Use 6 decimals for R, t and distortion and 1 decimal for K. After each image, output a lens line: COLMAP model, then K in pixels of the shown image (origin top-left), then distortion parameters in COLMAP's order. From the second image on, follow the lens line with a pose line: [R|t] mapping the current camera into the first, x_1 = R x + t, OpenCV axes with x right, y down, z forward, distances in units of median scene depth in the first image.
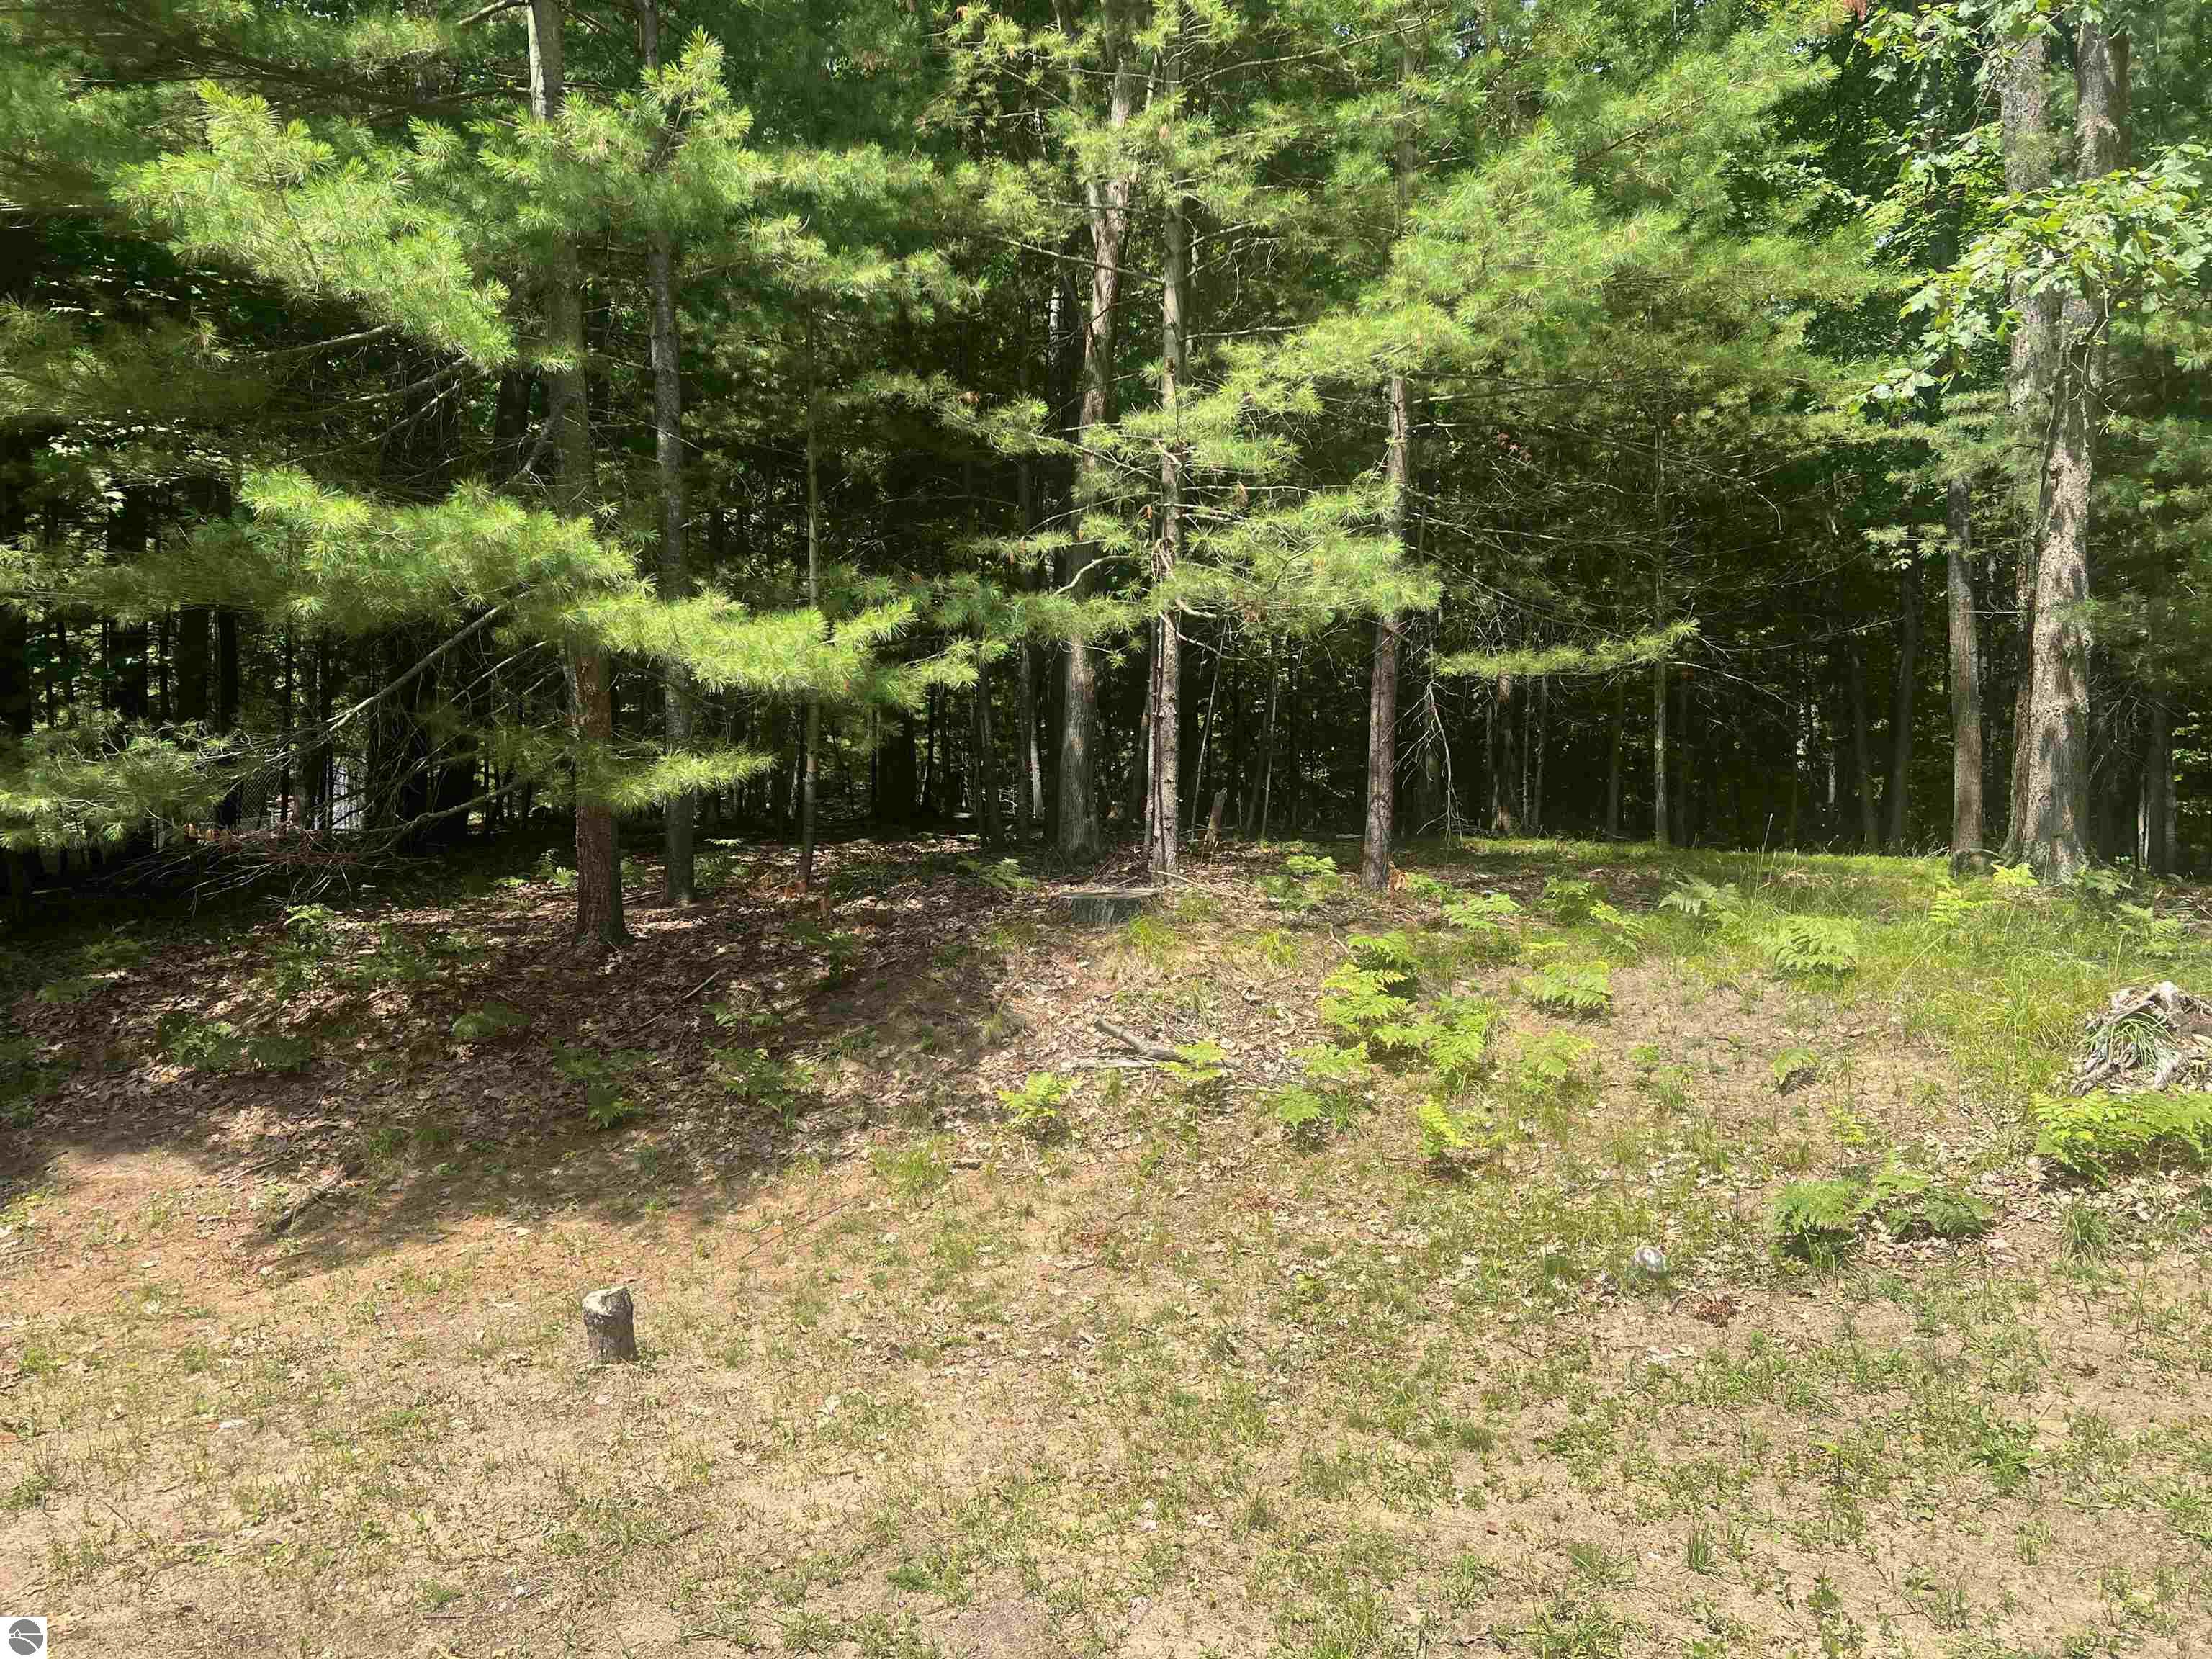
lens RADIAL K [[1680.0, 0, 1097.6], [0, 1680.0, 828.9], [0, 0, 1]] dist [-0.002564, -0.012628]
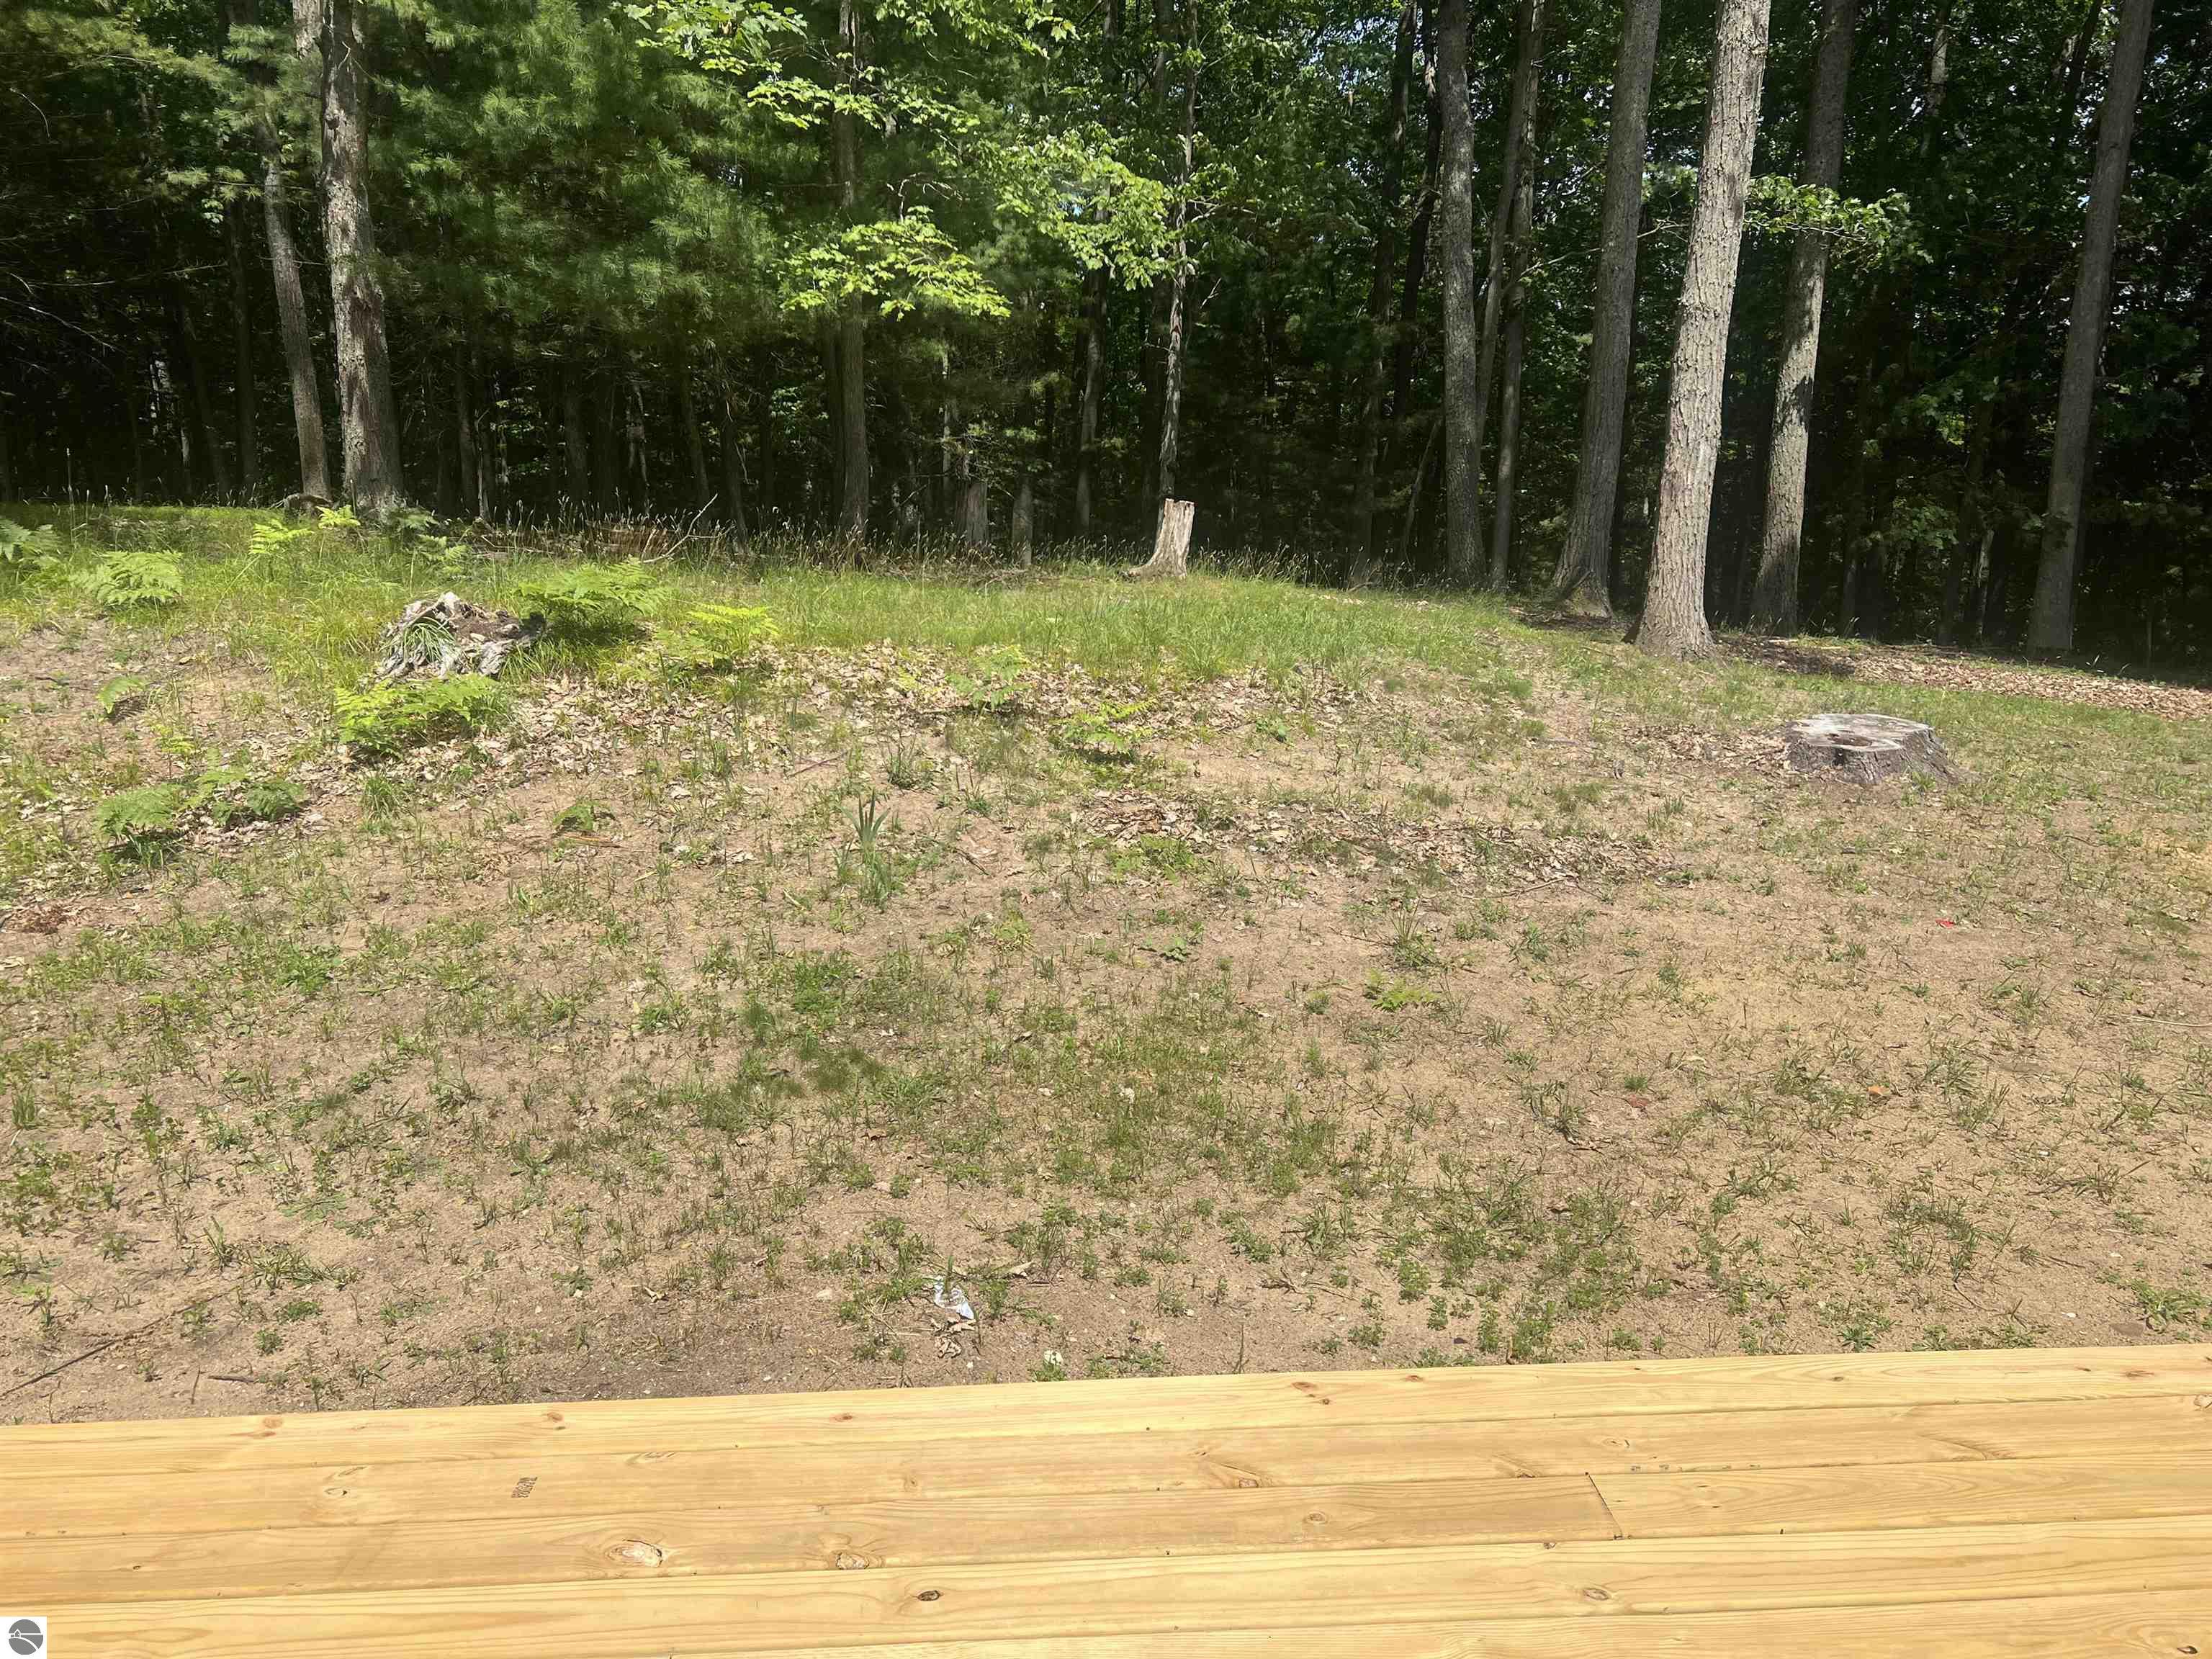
lens RADIAL K [[1642.4, 0, 1107.4], [0, 1642.4, 846.9], [0, 0, 1]] dist [0.010097, -0.007309]
pose [[0.620050, -0.161666, 0.767725, 0.004716], [0.002216, 0.978897, 0.204344, 0.036158], [-0.784559, -0.125002, 0.607323, -0.112116]]
